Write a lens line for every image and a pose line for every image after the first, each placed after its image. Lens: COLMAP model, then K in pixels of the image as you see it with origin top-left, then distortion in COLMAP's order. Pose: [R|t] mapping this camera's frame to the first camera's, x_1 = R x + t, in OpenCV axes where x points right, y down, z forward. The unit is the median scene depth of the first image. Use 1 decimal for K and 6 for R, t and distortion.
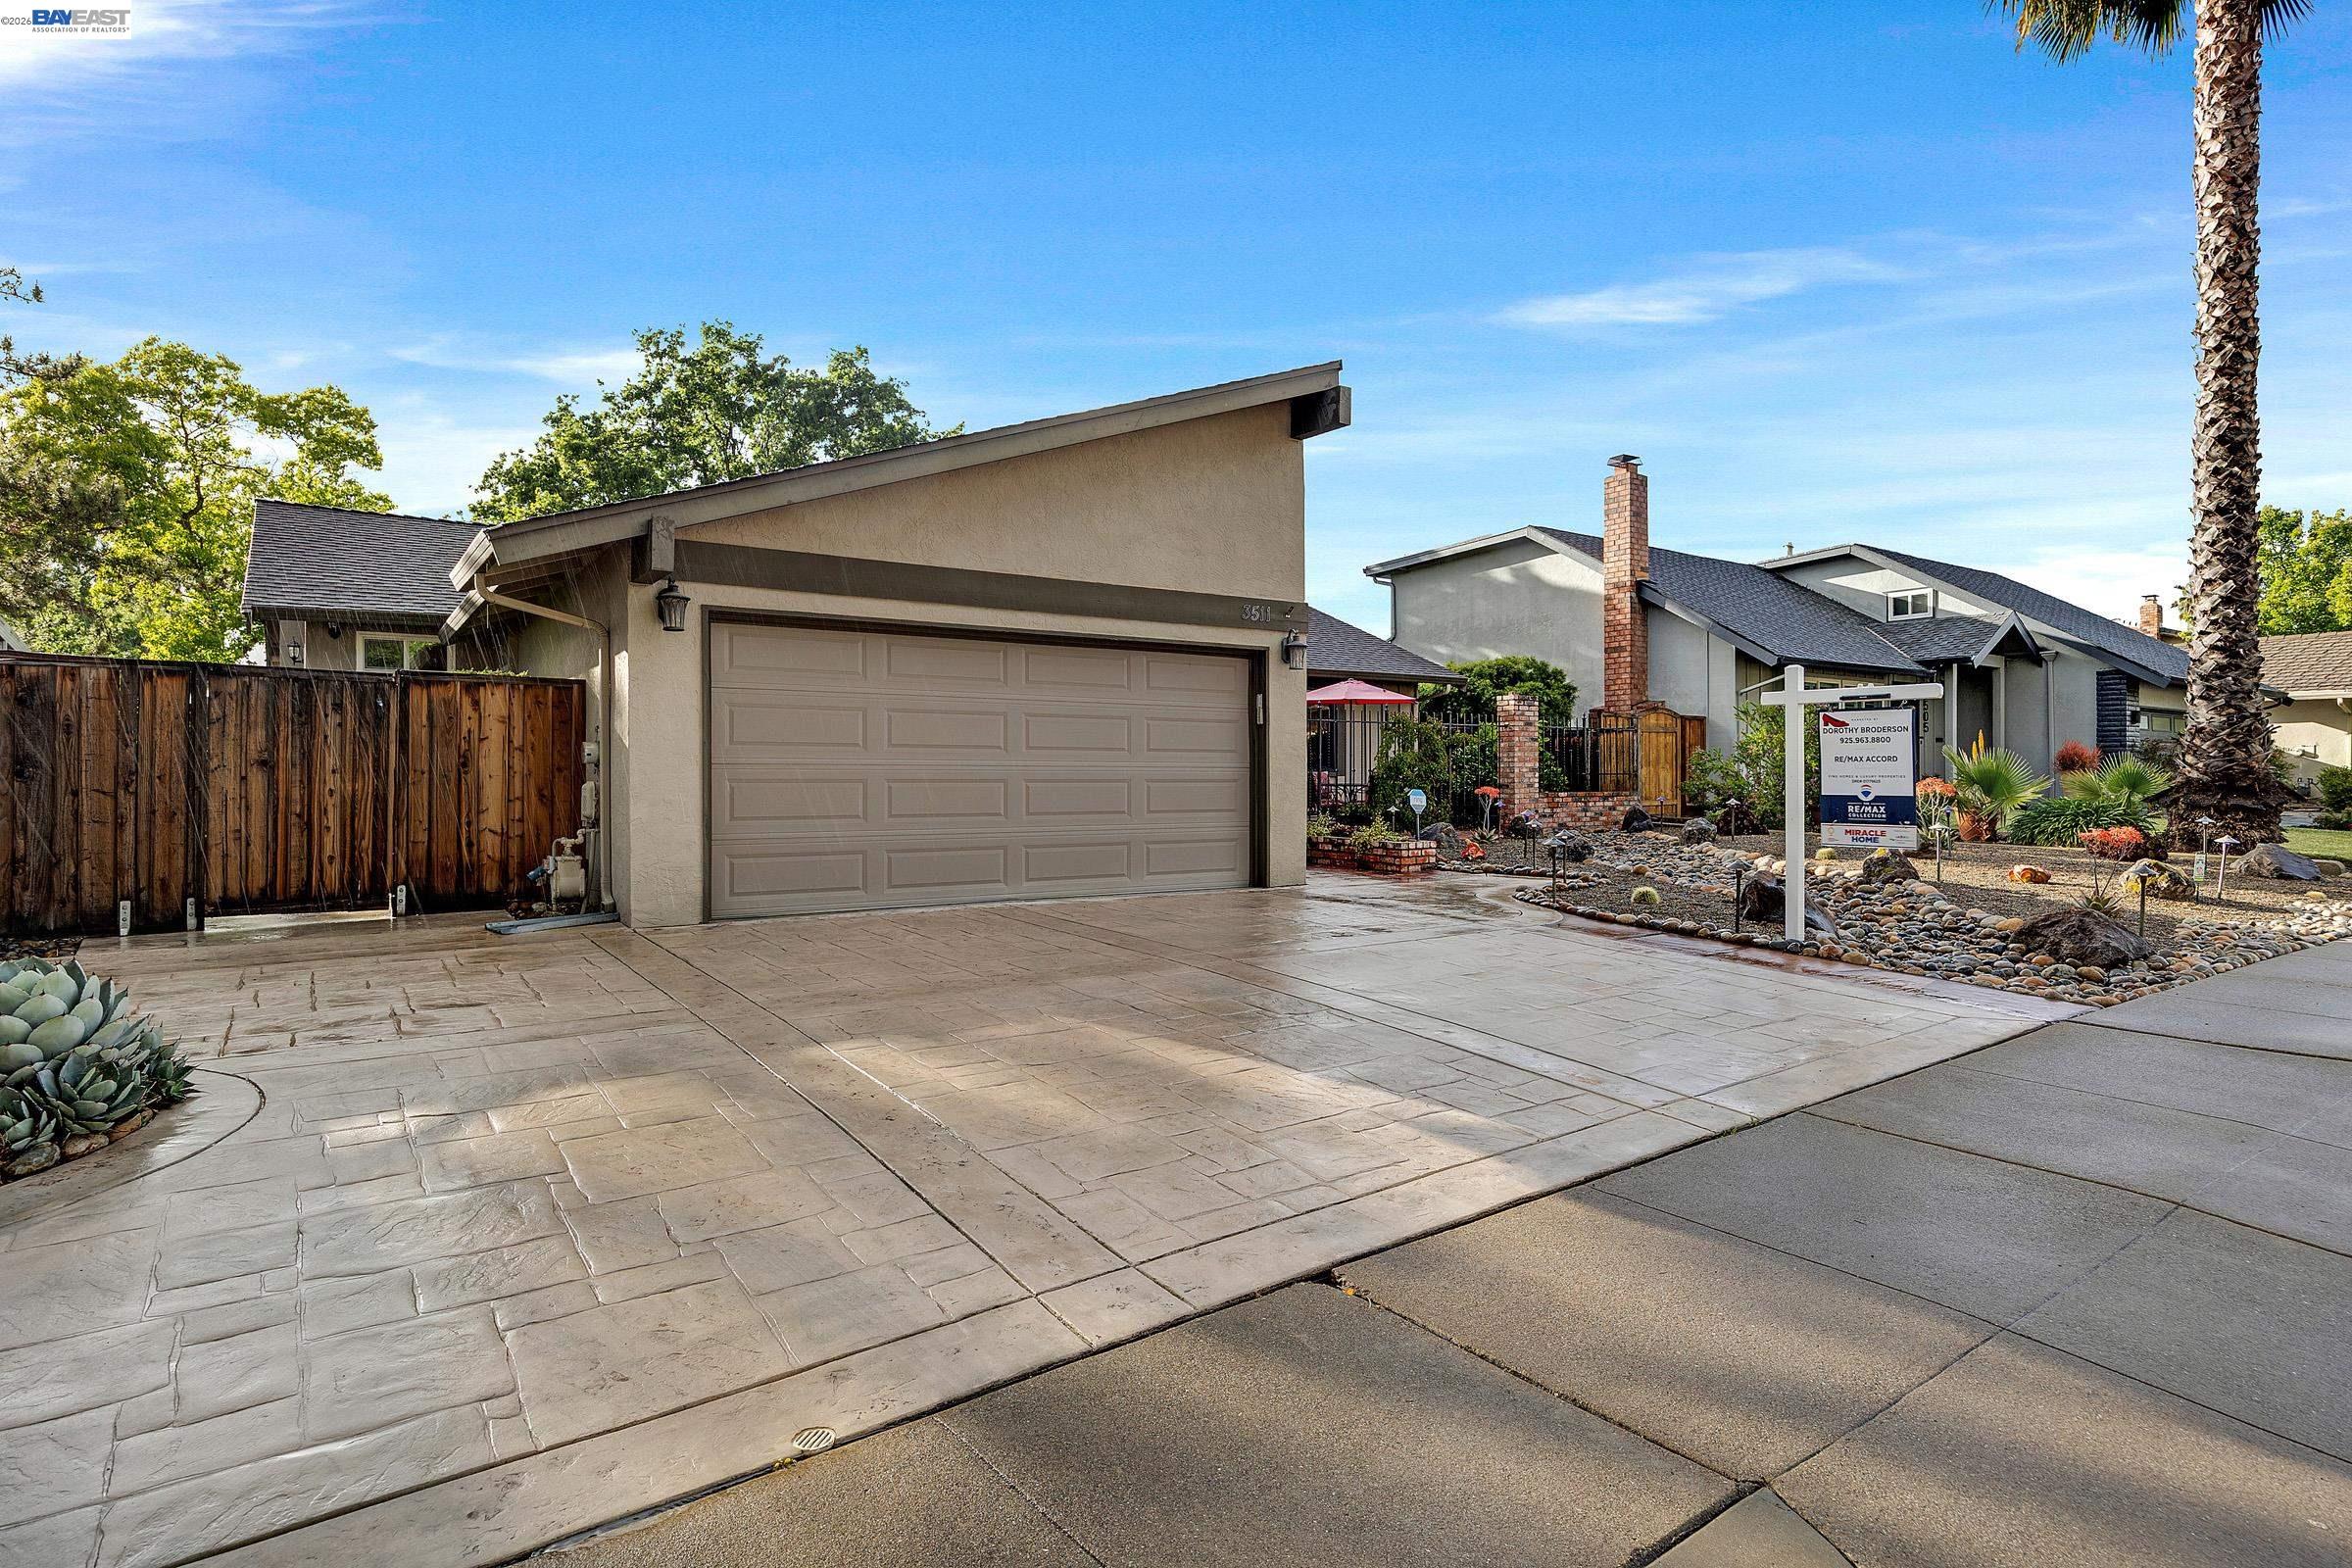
lens RADIAL K [[1256.9, 0, 1176.0], [0, 1256.9, 784.0], [0, 0, 1]] dist [-0.025952, 0.000191]
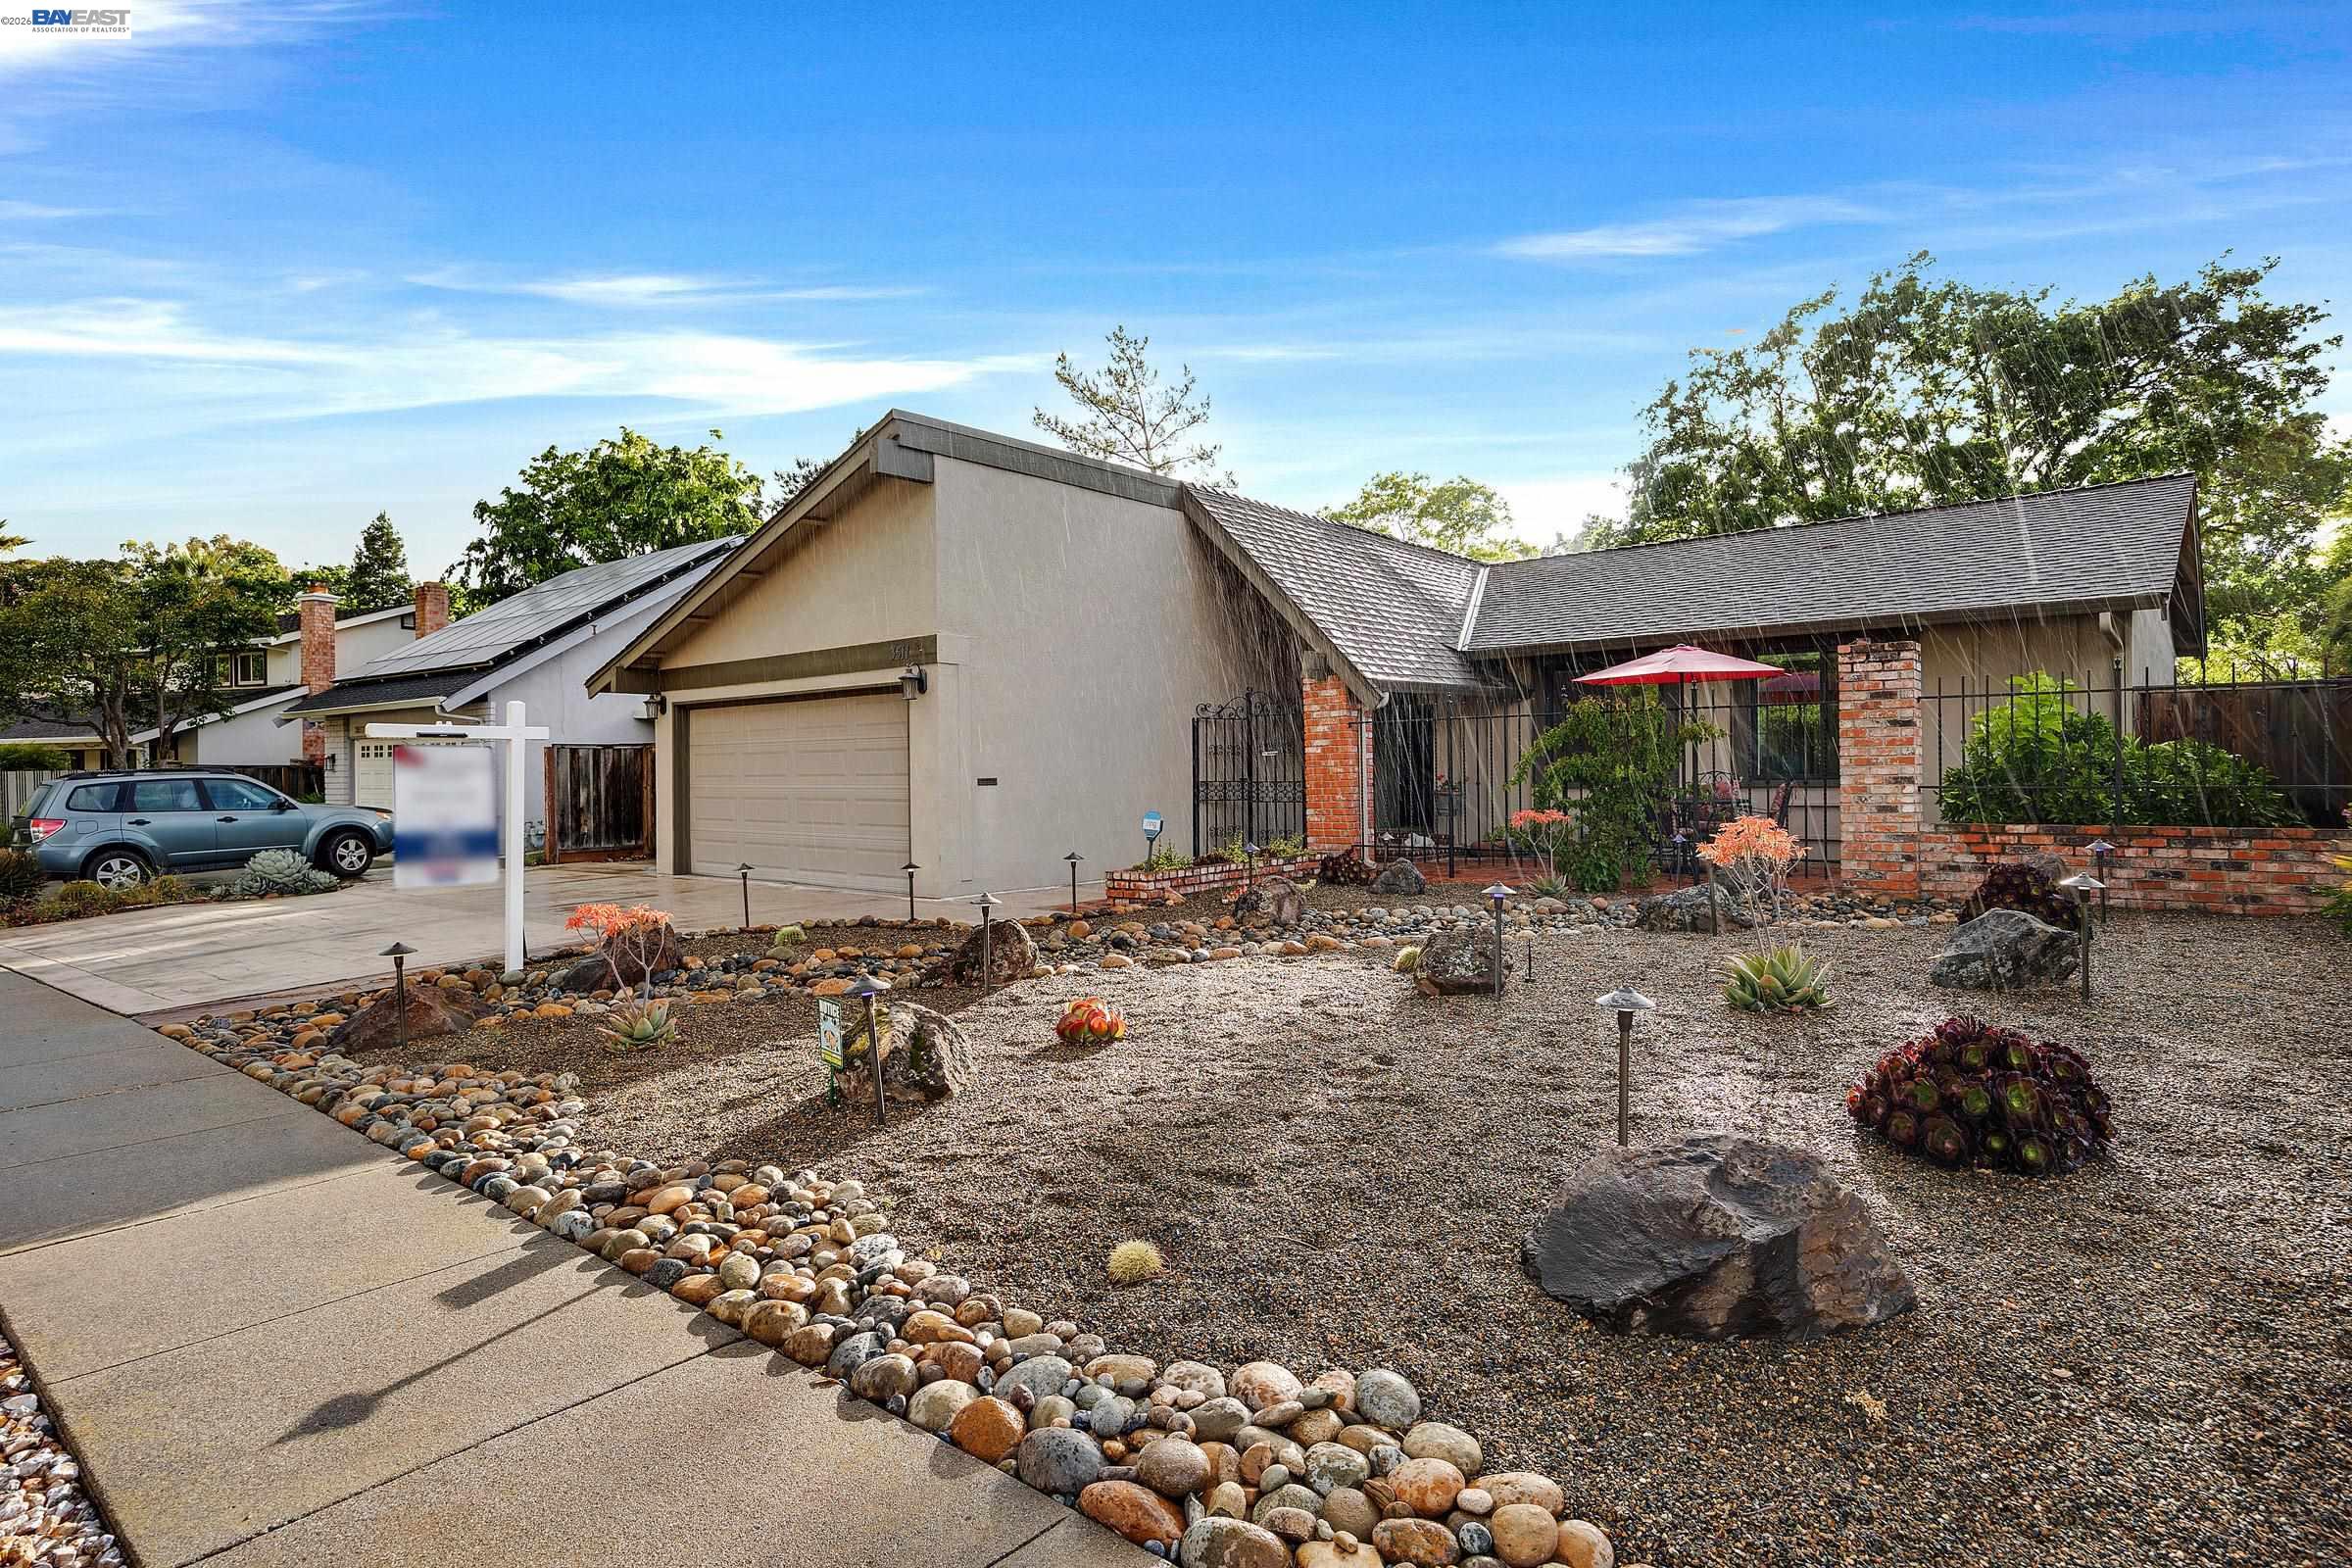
lens RADIAL K [[1257.1, 0, 1181.1], [0, 1257.1, 767.2], [0, 0, 1]] dist [-0.000011, 0.000020]
pose [[0.245035, -0.007021, -0.969489, 0.733476], [0.003832, 0.999973, -0.006273, -0.014754], [0.969507, -0.002178, 0.245055, 0.579068]]
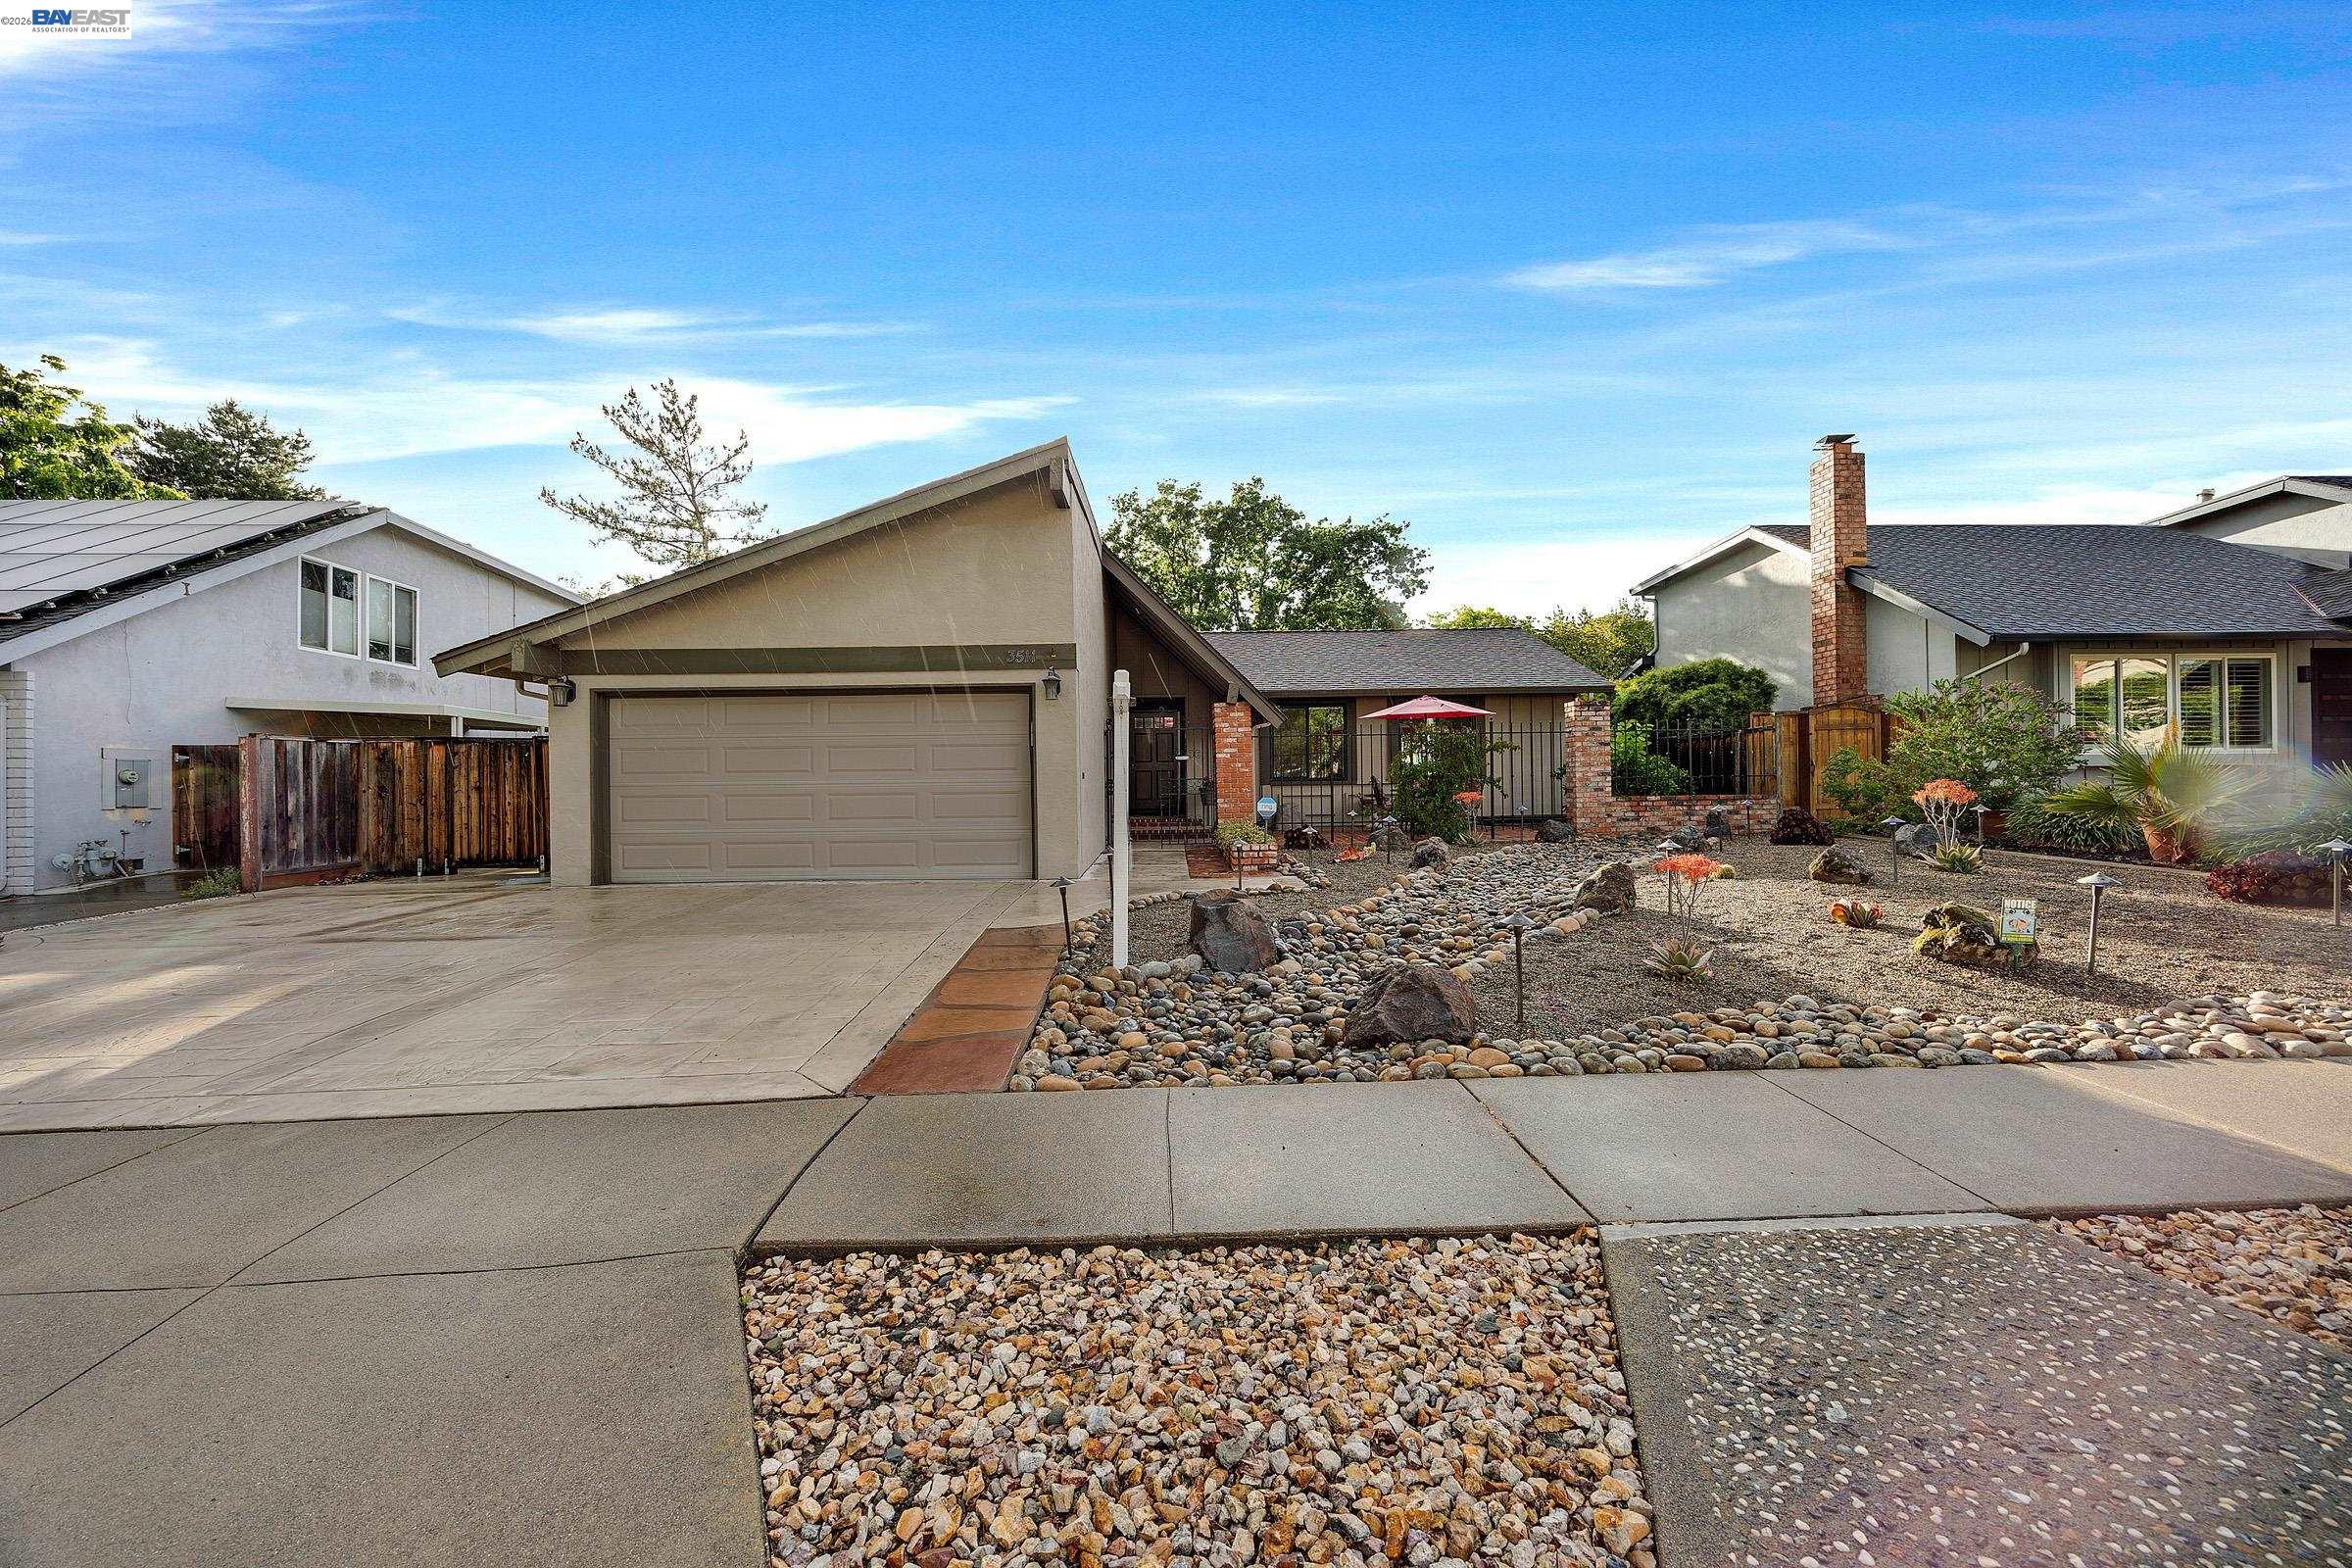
lens RADIAL K [[893.5, 0, 1181.8], [0, 893.5, 788.1], [0, 0, 1]] dist [-0.010067, -0.000195]
pose [[0.827372, -0.008568, -0.561589, 0.410501], [0.009498, 0.999954, -0.001263, -0.002428], [0.561575, -0.004289, 0.827415, 0.217136]]
